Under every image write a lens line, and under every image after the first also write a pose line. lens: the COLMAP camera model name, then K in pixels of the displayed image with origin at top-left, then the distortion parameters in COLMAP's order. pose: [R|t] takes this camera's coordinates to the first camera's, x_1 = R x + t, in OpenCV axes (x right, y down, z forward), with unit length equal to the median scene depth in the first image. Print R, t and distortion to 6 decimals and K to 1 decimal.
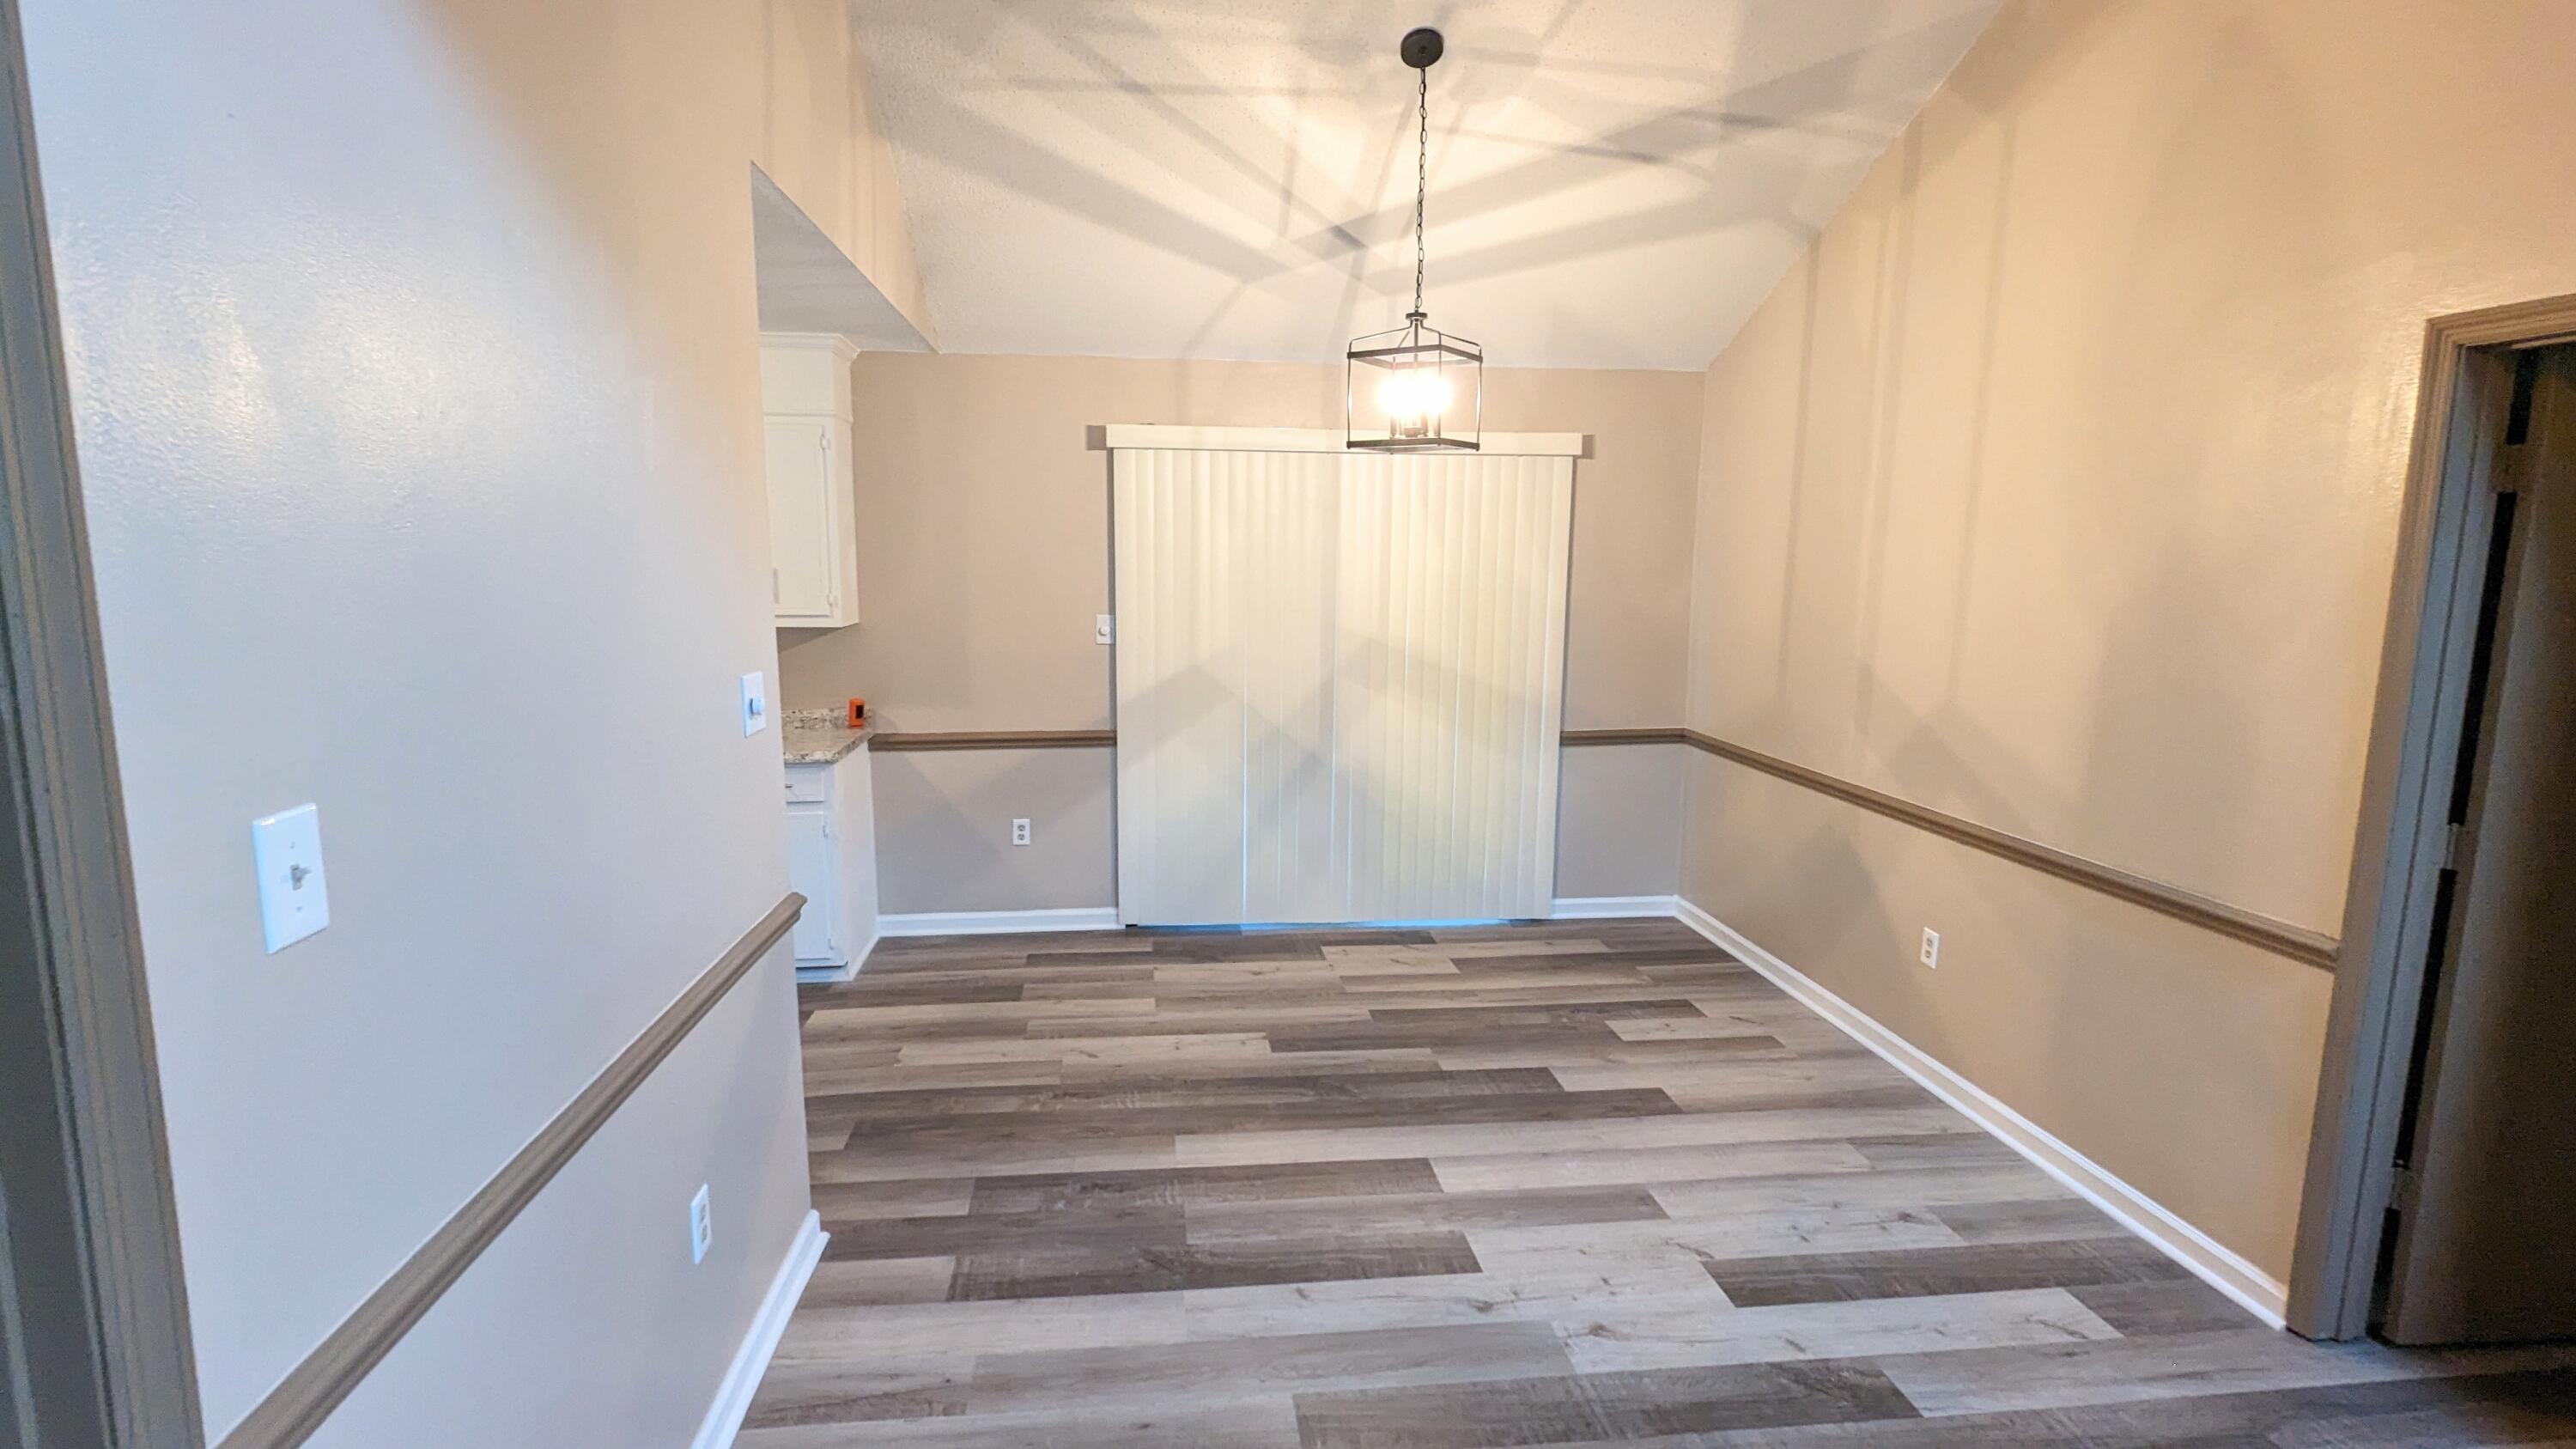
lens RADIAL K [[1217.8, 0, 1287.3], [0, 1217.8, 727.8], [0, 0, 1]] dist [-0.001833, 0.000086]
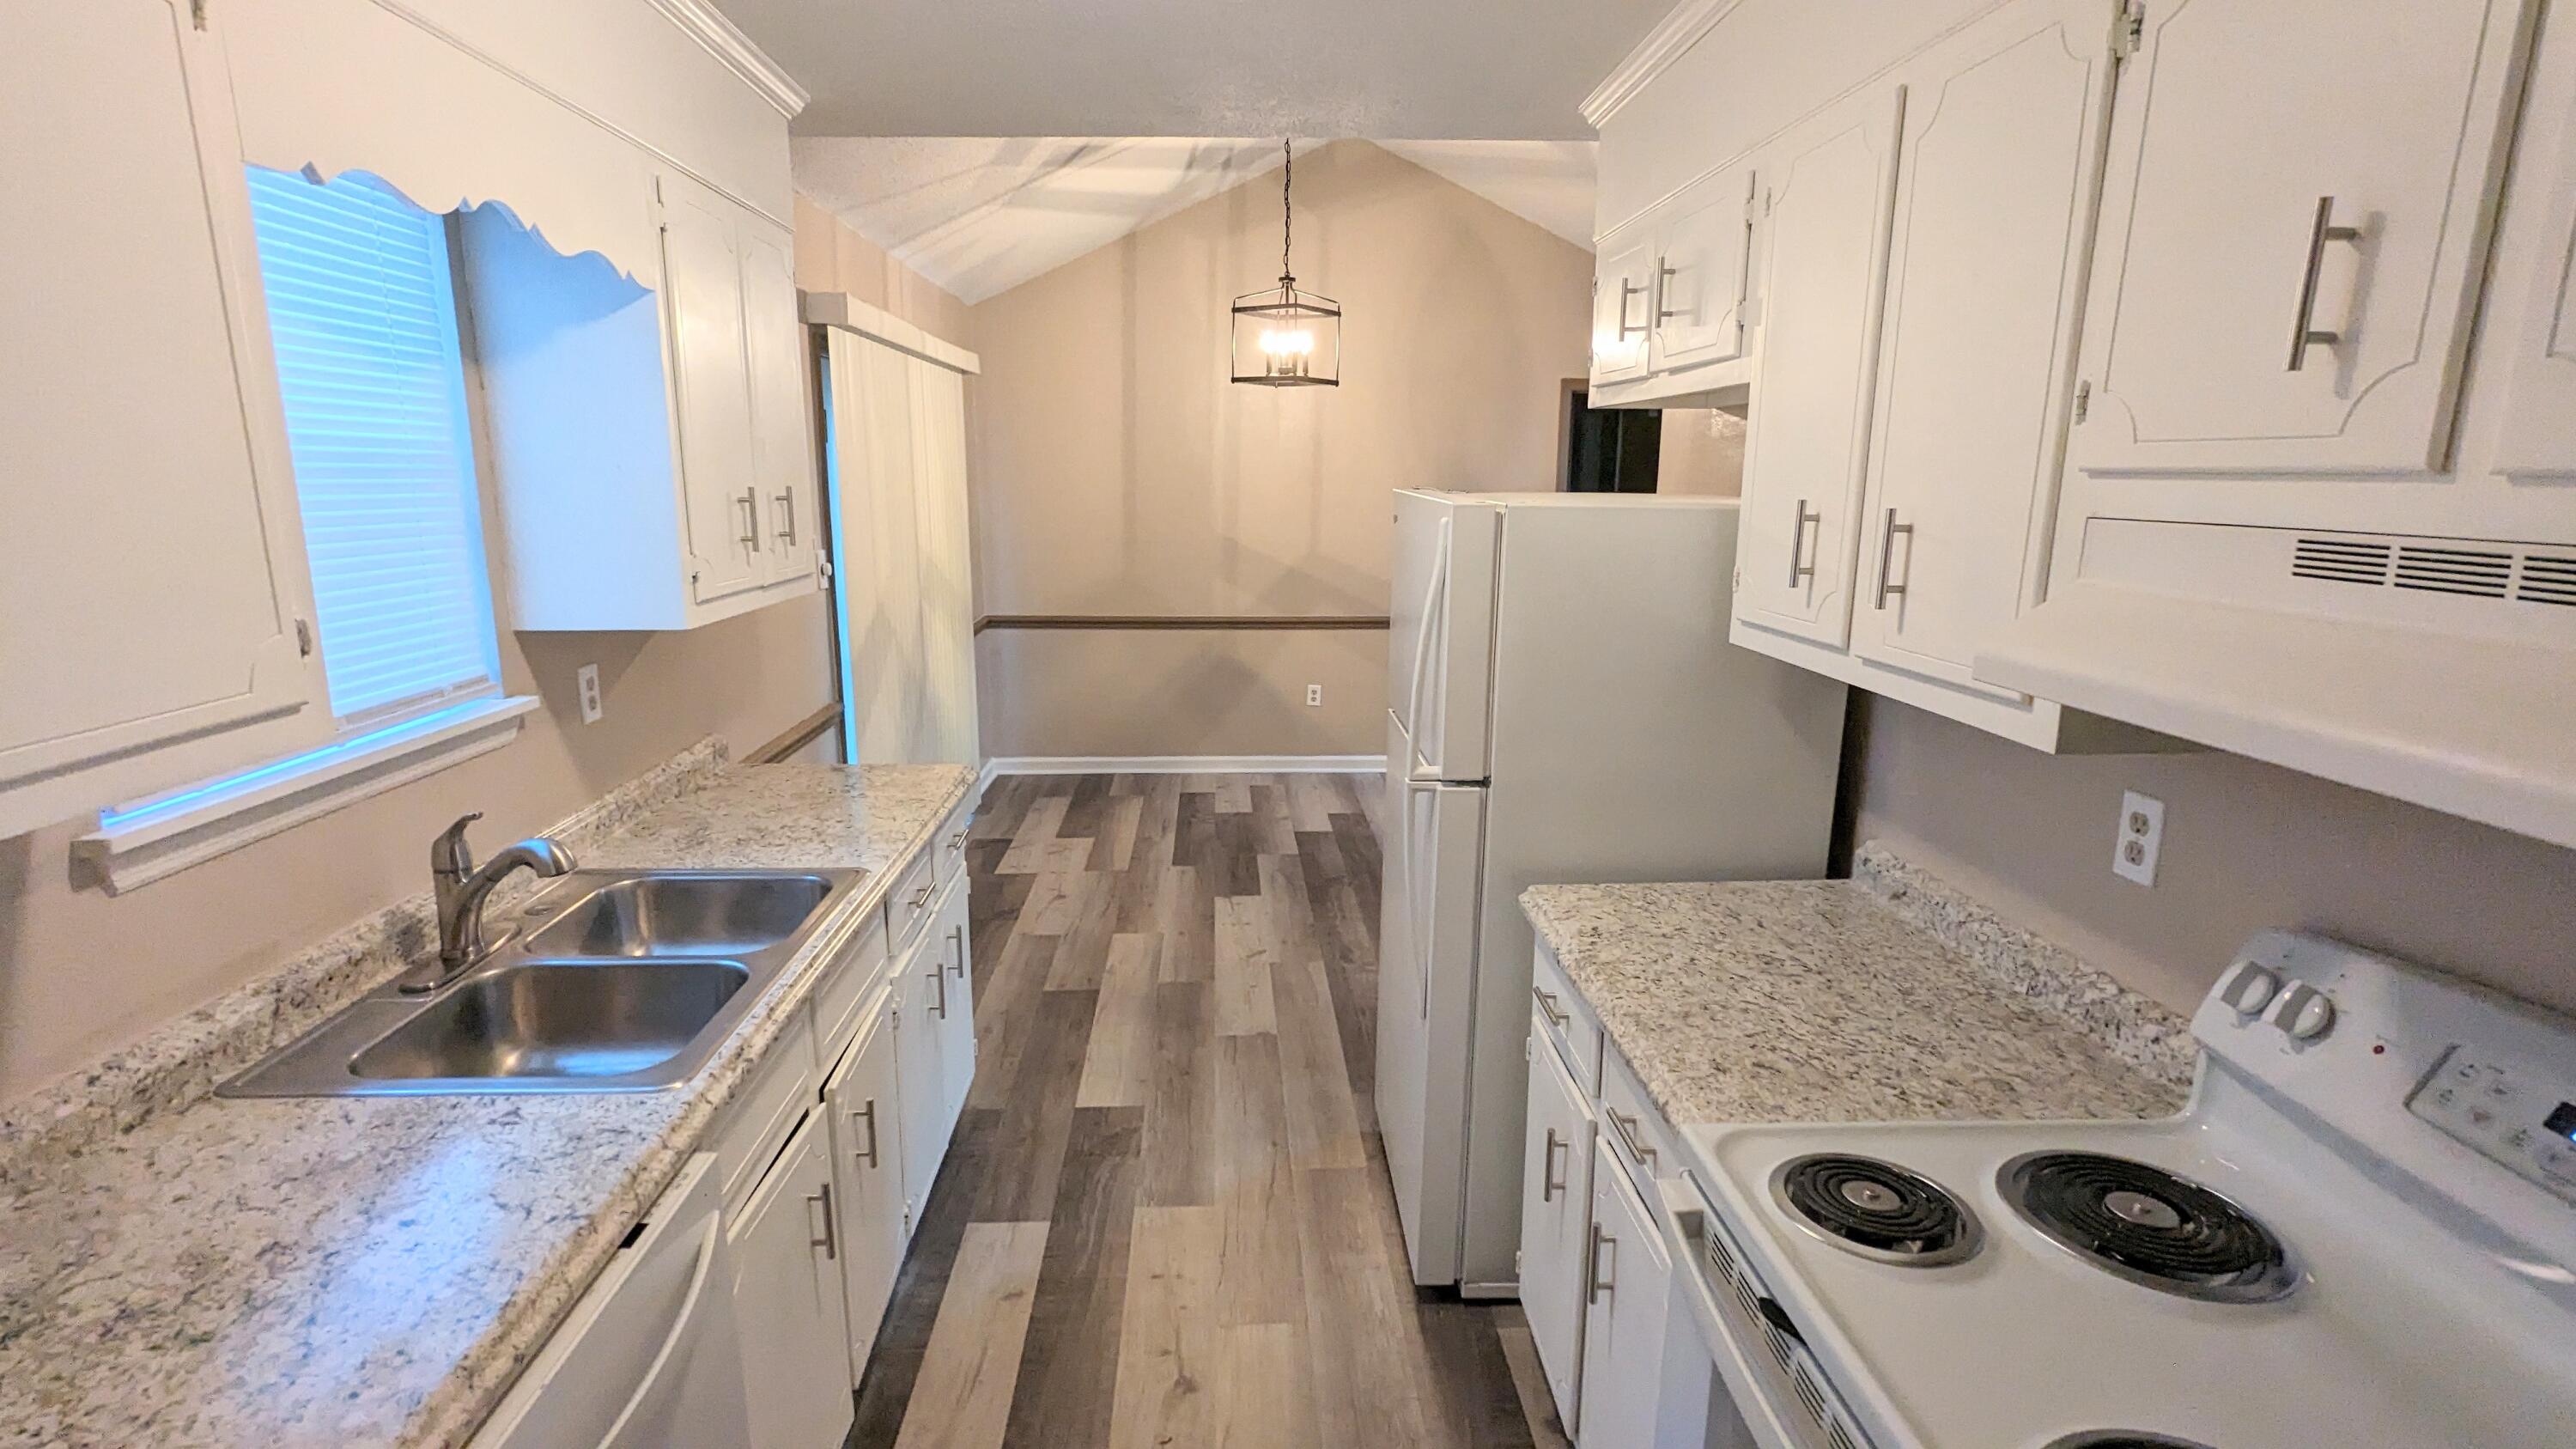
lens RADIAL K [[1217.8, 0, 1285.4], [0, 1217.8, 729.4], [0, 0, 1]] dist [-0.001833, 0.000086]
pose [[0.067182, -0.213569, 0.974615, -1.085368], [0.141596, 0.968976, 0.202573, -0.119622], [-0.987642, 0.124392, 0.095338, 0.813439]]
